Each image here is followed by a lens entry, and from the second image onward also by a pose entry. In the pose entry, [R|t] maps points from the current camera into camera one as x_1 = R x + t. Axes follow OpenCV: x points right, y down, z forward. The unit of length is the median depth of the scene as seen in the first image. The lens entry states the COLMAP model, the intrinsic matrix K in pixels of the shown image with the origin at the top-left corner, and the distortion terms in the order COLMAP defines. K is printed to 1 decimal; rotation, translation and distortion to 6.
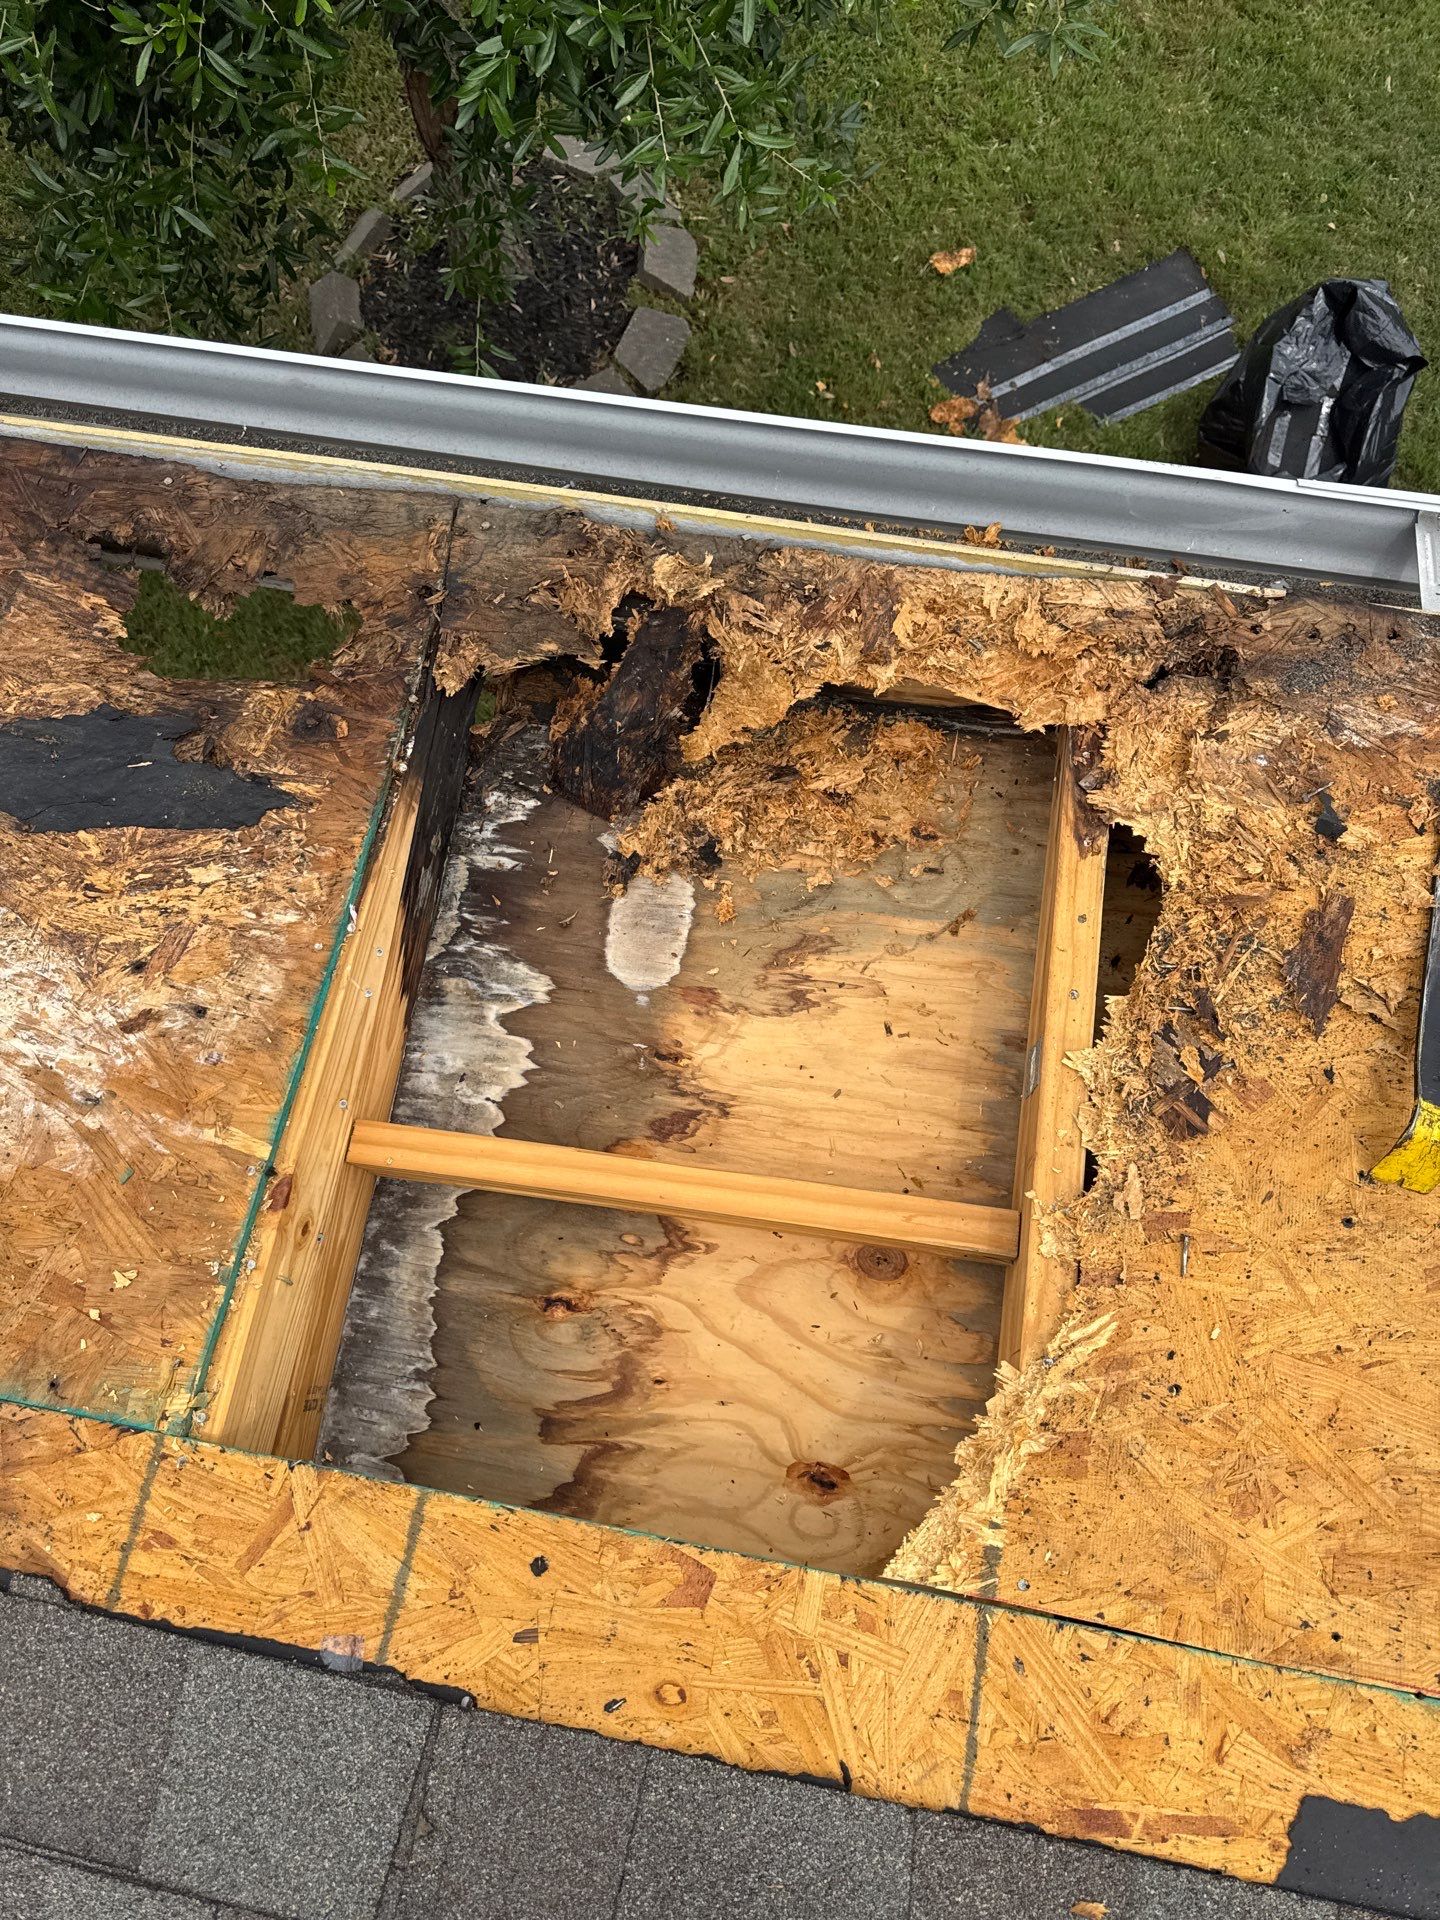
lens RADIAL K [[1328.5, 0, 726.8], [0, 1328.5, 958.6], [0, 0, 1]] dist [0.149304, -0.242284]
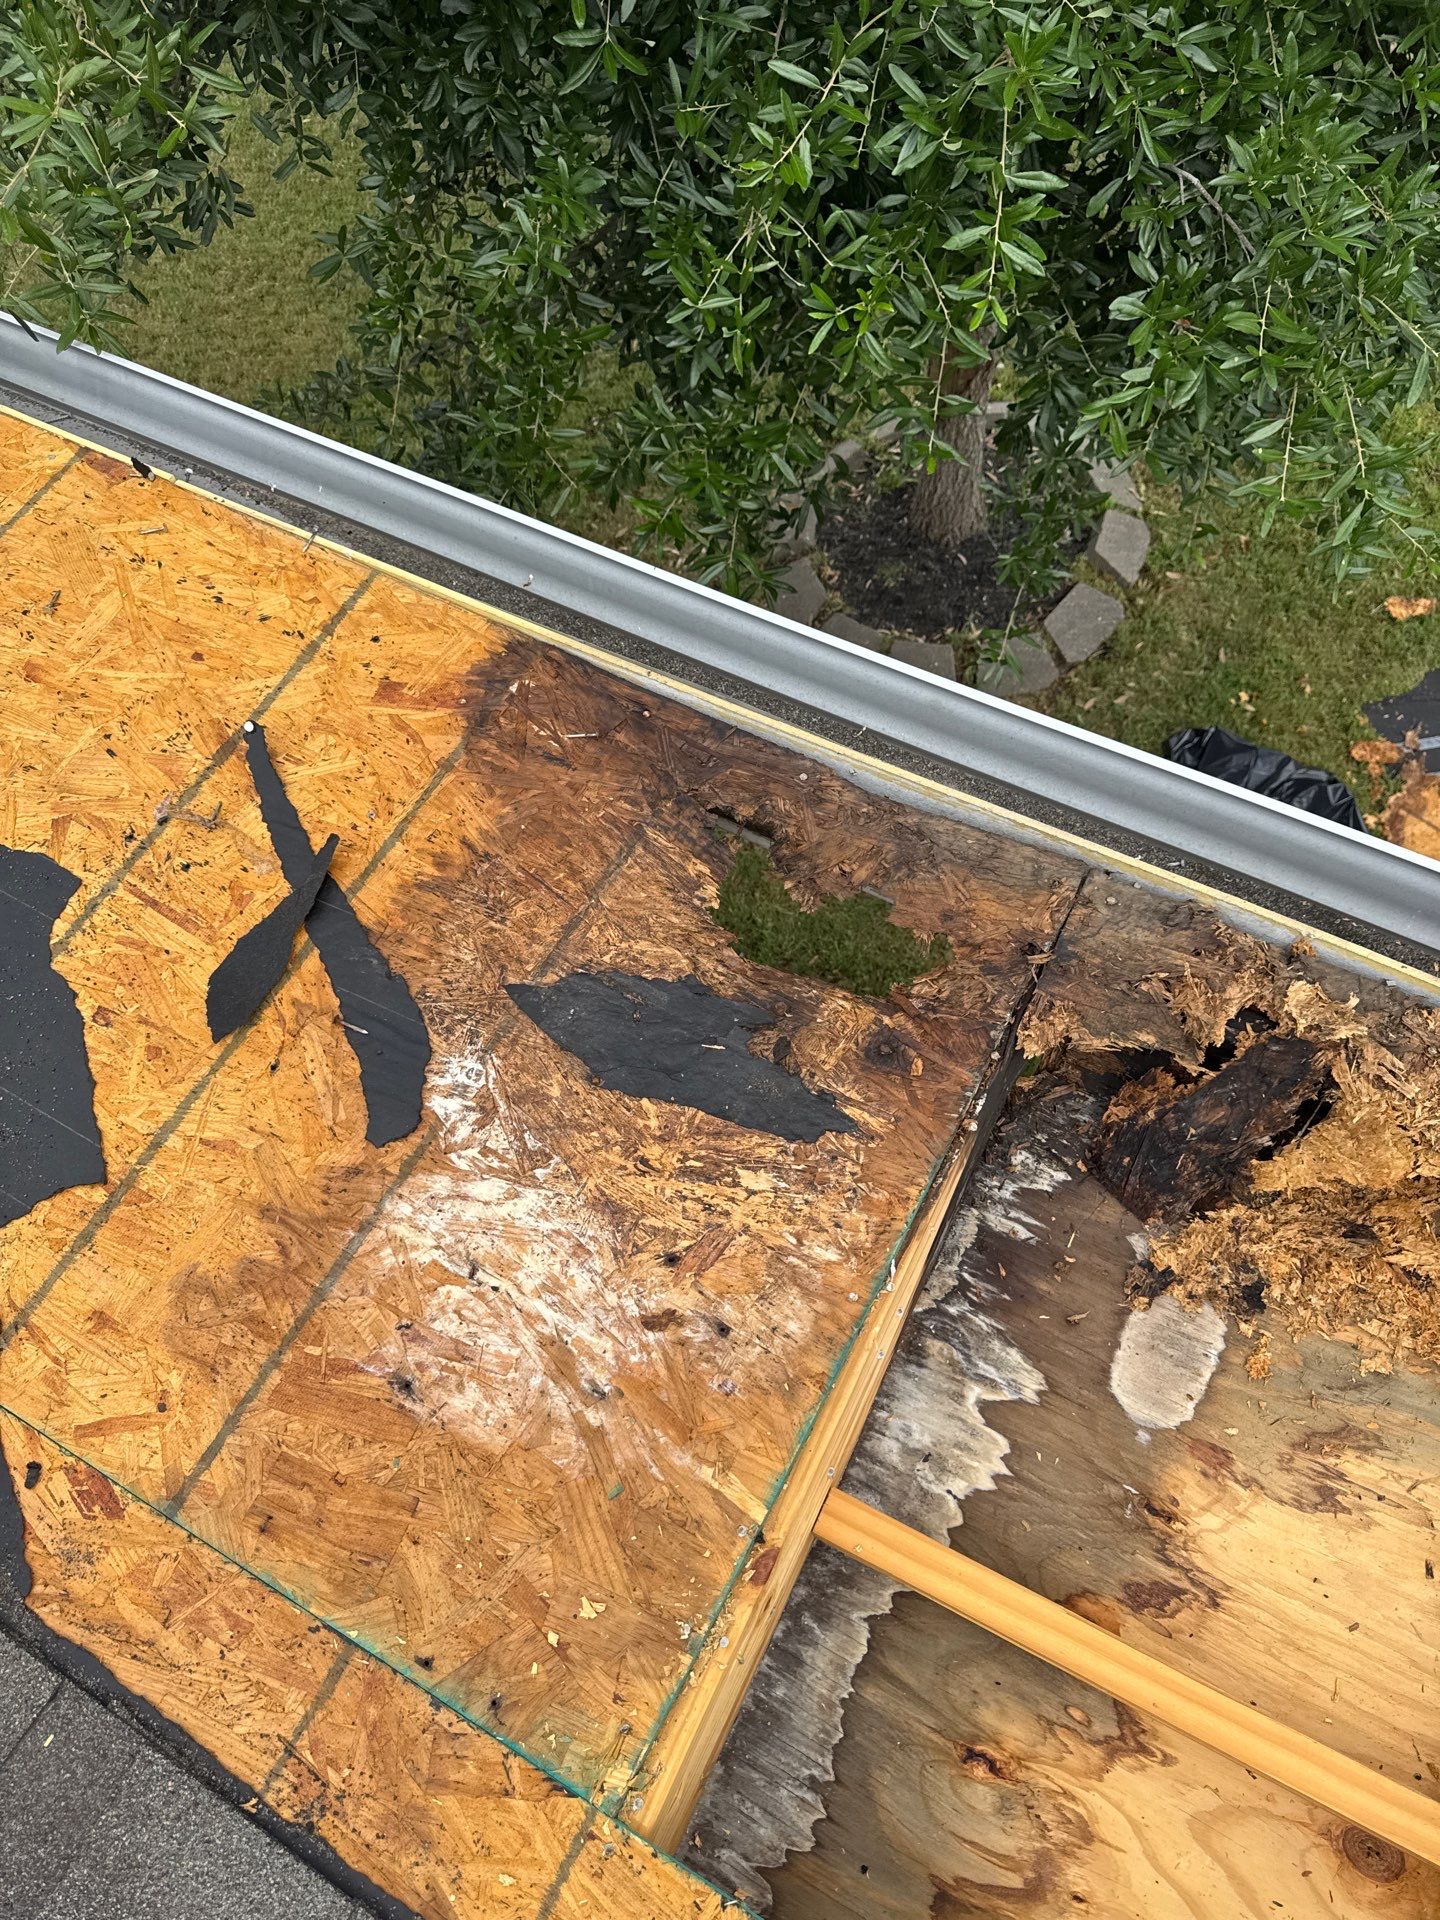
lens RADIAL K [[1330.2, 0, 733.8], [0, 1330.2, 976.5], [0, 0, 1]] dist [0.134993, -0.194164]
pose [[0.949700, 0.268770, -0.160725, -0.269694], [-0.285963, 0.953496, -0.095244, -0.101464], [0.127652, 0.136415, 0.982393, 0.027225]]
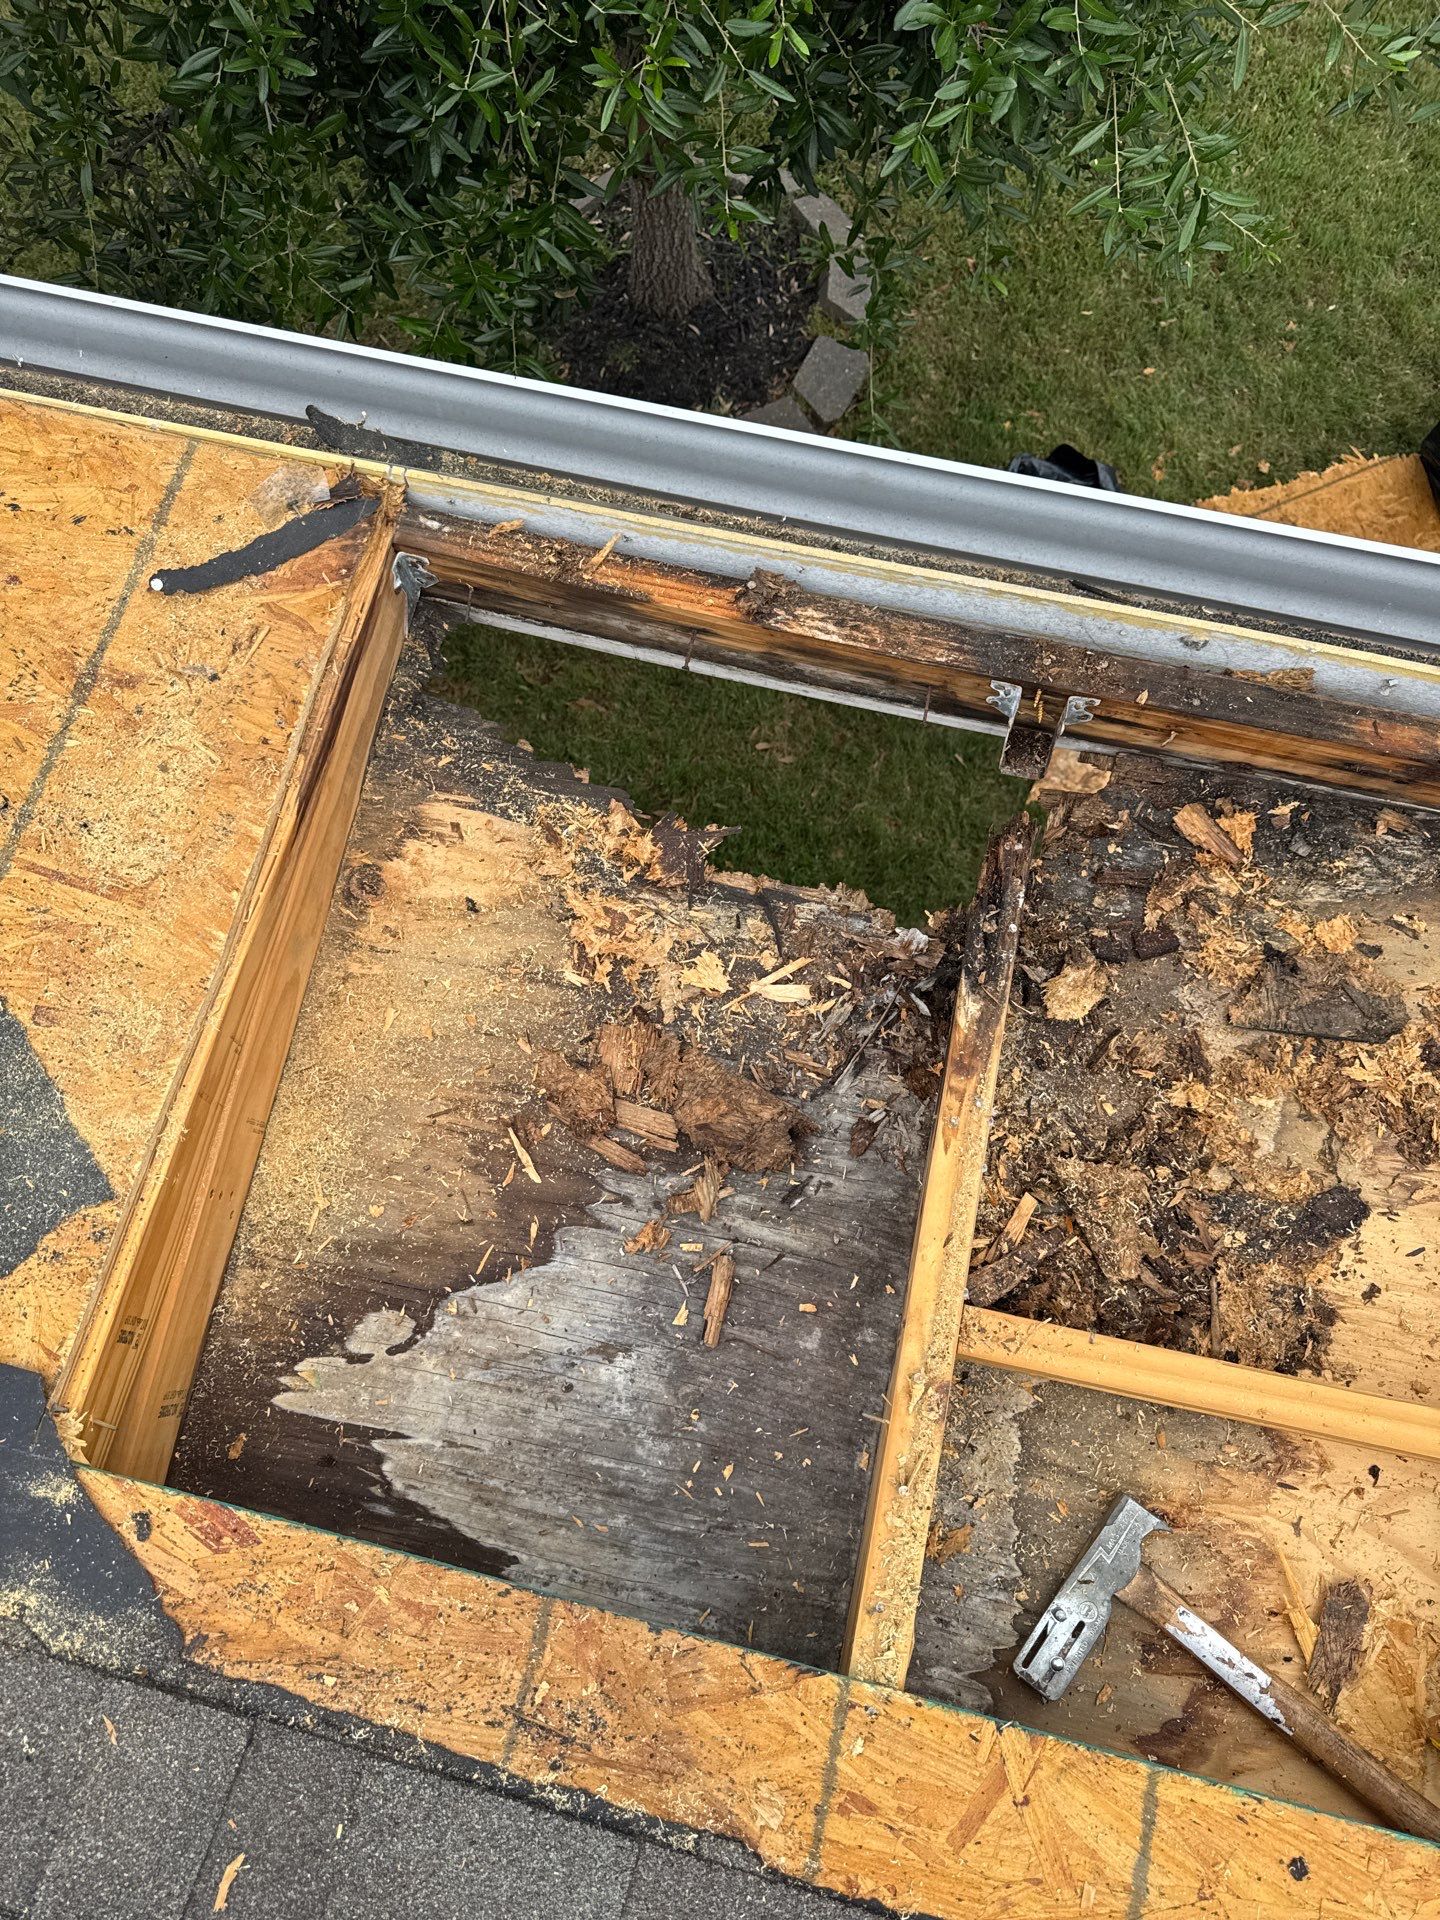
lens RADIAL K [[1338.9, 0, 720.4], [0, 1338.9, 968.4], [0, 0, 1]] dist [0.042180, -0.037900]
pose [[0.998121, 0.061185, 0.003184, -0.433921], [-0.061204, 0.998107, 0.006048, -0.098583], [-0.002808, -0.006232, 0.999977, 0.086940]]
